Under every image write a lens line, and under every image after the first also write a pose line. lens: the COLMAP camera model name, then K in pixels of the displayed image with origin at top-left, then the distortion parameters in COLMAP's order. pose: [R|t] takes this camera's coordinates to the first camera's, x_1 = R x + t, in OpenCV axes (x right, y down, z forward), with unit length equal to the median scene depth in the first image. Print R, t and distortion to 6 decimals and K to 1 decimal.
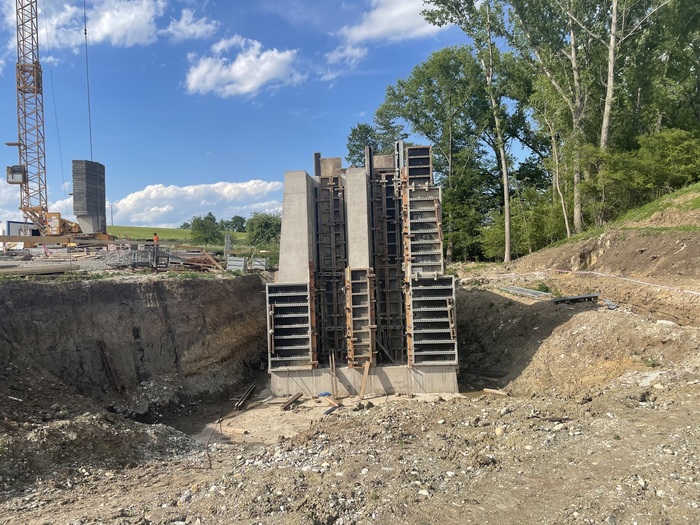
lens RADIAL K [[530.1, 0, 342.9], [0, 530.1, 263.8], [0, 0, 1]] dist [0.069125, -0.080954]
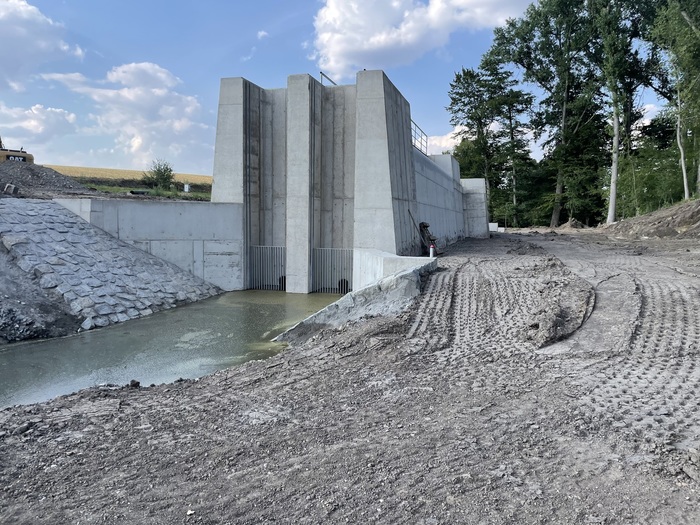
lens RADIAL K [[530.1, 0, 351.9], [0, 530.1, 254.3], [0, 0, 1]] dist [0.069125, -0.080954]
pose [[0.976512, 0.069557, -0.203926, 0.076007], [-0.057503, 0.996262, 0.064457, 0.010588], [0.207647, -0.051217, 0.976862, 0.051031]]
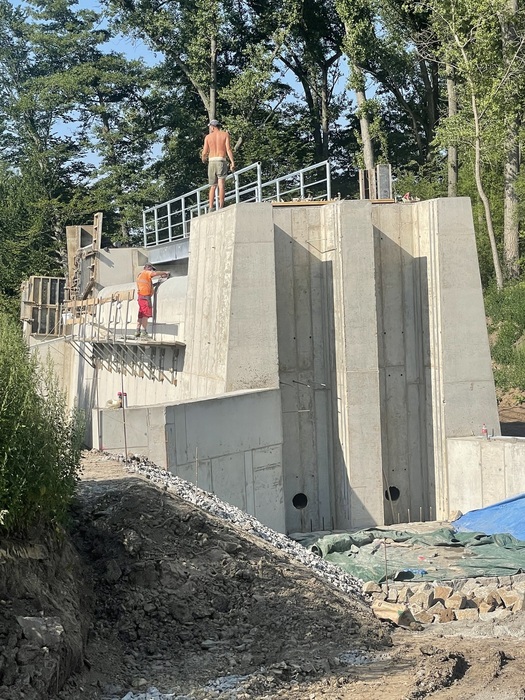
lens RADIAL K [[1399.2, 0, 245.7], [0, 1399.2, 375.0], [0, 0, 1]] dist [0.126779, 0.000000]
pose [[0.955788, -0.019044, 0.293439, -0.140614], [0.012204, 0.999610, 0.025124, -0.007464], [-0.293803, -0.020432, 0.955647, -0.109667]]
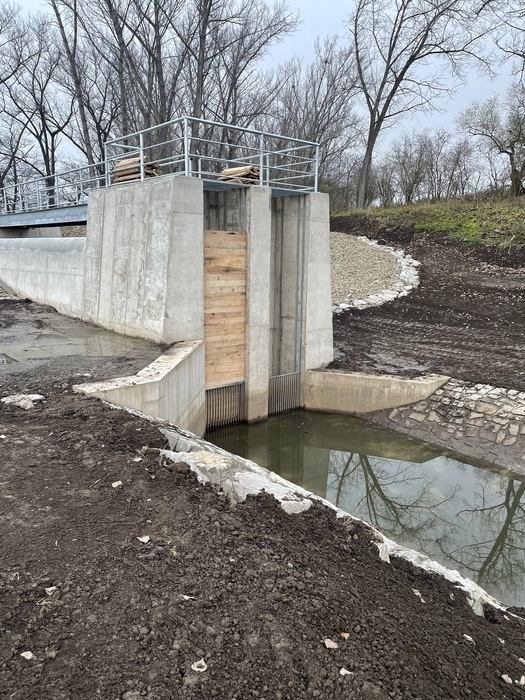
lens RADIAL K [[530.1, 0, 269.7], [0, 530.1, 362.6], [0, 0, 1]] dist [0.069125, -0.080954]
pose [[0.712576, -0.095292, 0.695094, -0.126548], [-0.029993, 0.985690, 0.165878, -0.016790], [-0.700954, -0.139049, 0.699521, 0.120149]]
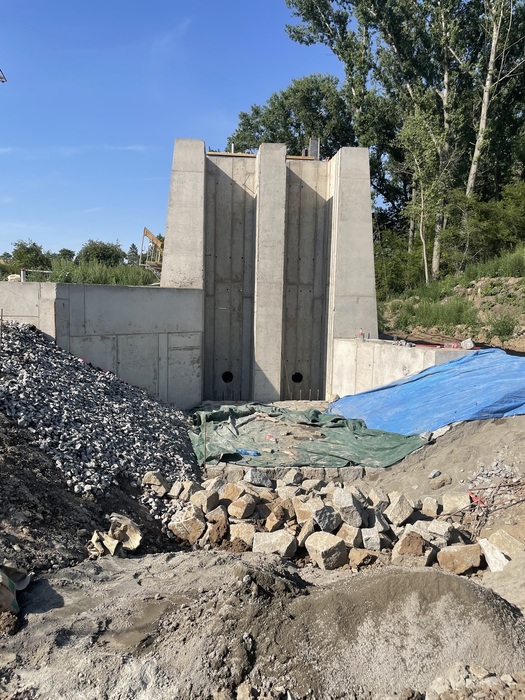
lens RADIAL K [[530.1, 0, 251.3], [0, 530.1, 351.5], [0, 0, 1]] dist [0.069125, -0.080954]
pose [[0.988326, 0.045811, 0.145304, -0.026044], [-0.057072, 0.995601, 0.074301, 0.013515], [-0.141261, -0.081726, 0.986593, 0.067567]]
